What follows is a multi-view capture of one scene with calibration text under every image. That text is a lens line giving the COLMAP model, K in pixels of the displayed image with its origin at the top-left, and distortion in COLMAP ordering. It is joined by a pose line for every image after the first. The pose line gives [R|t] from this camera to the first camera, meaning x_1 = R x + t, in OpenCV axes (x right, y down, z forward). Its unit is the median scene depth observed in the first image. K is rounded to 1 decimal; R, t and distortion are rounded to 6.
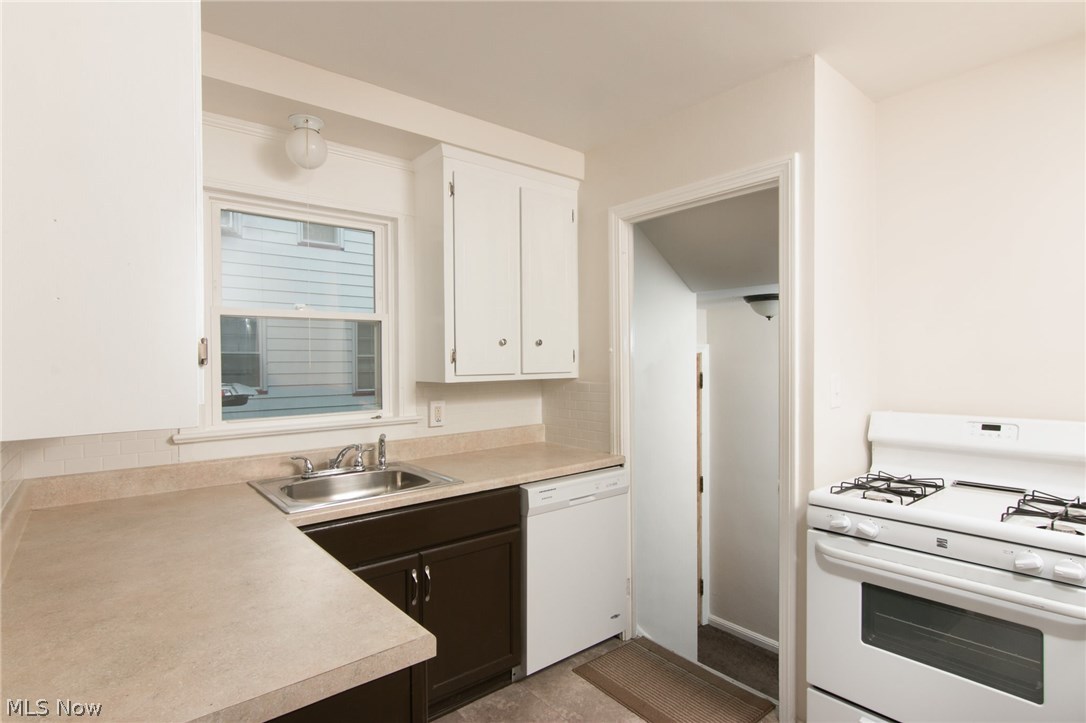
lens RADIAL K [[548.9, 0, 543.5], [0, 548.9, 369.7], [0, 0, 1]] dist [0.000197, 0.000930]
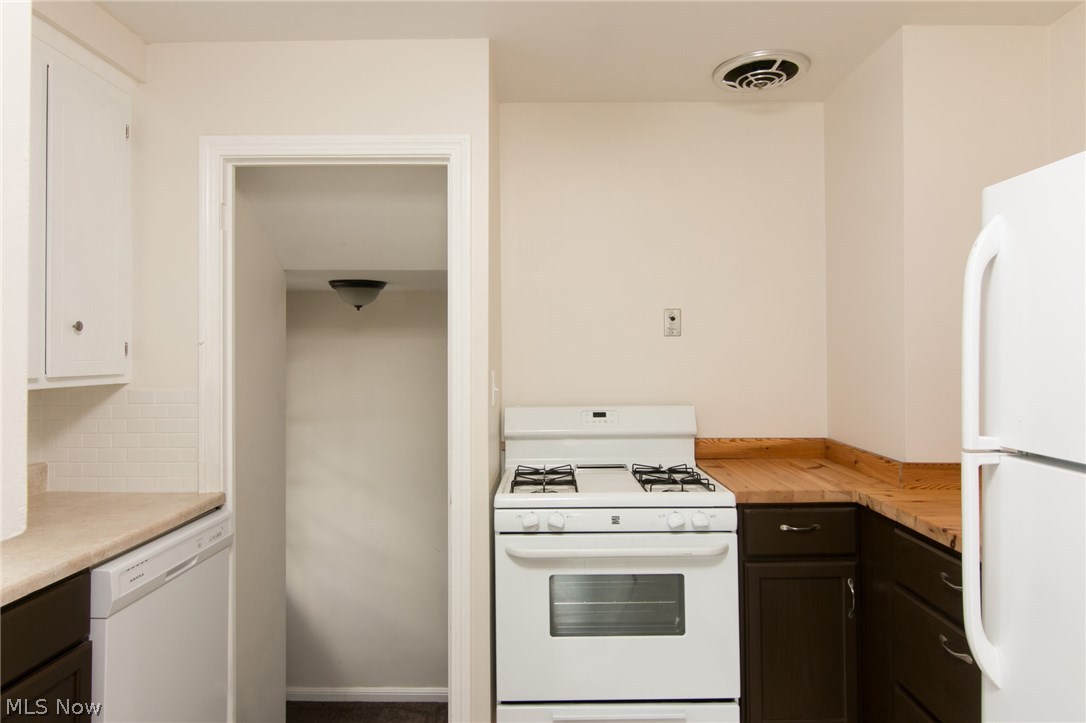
lens RADIAL K [[648.3, 0, 542.1], [0, 648.3, 350.0], [0, 0, 1]] dist [0.008491, -0.000014]
pose [[0.650597, 0.010698, 0.759348, -0.294217], [0.012710, 0.999607, -0.024972, 0.001699], [-0.759317, 0.025898, 0.650206, 0.198120]]
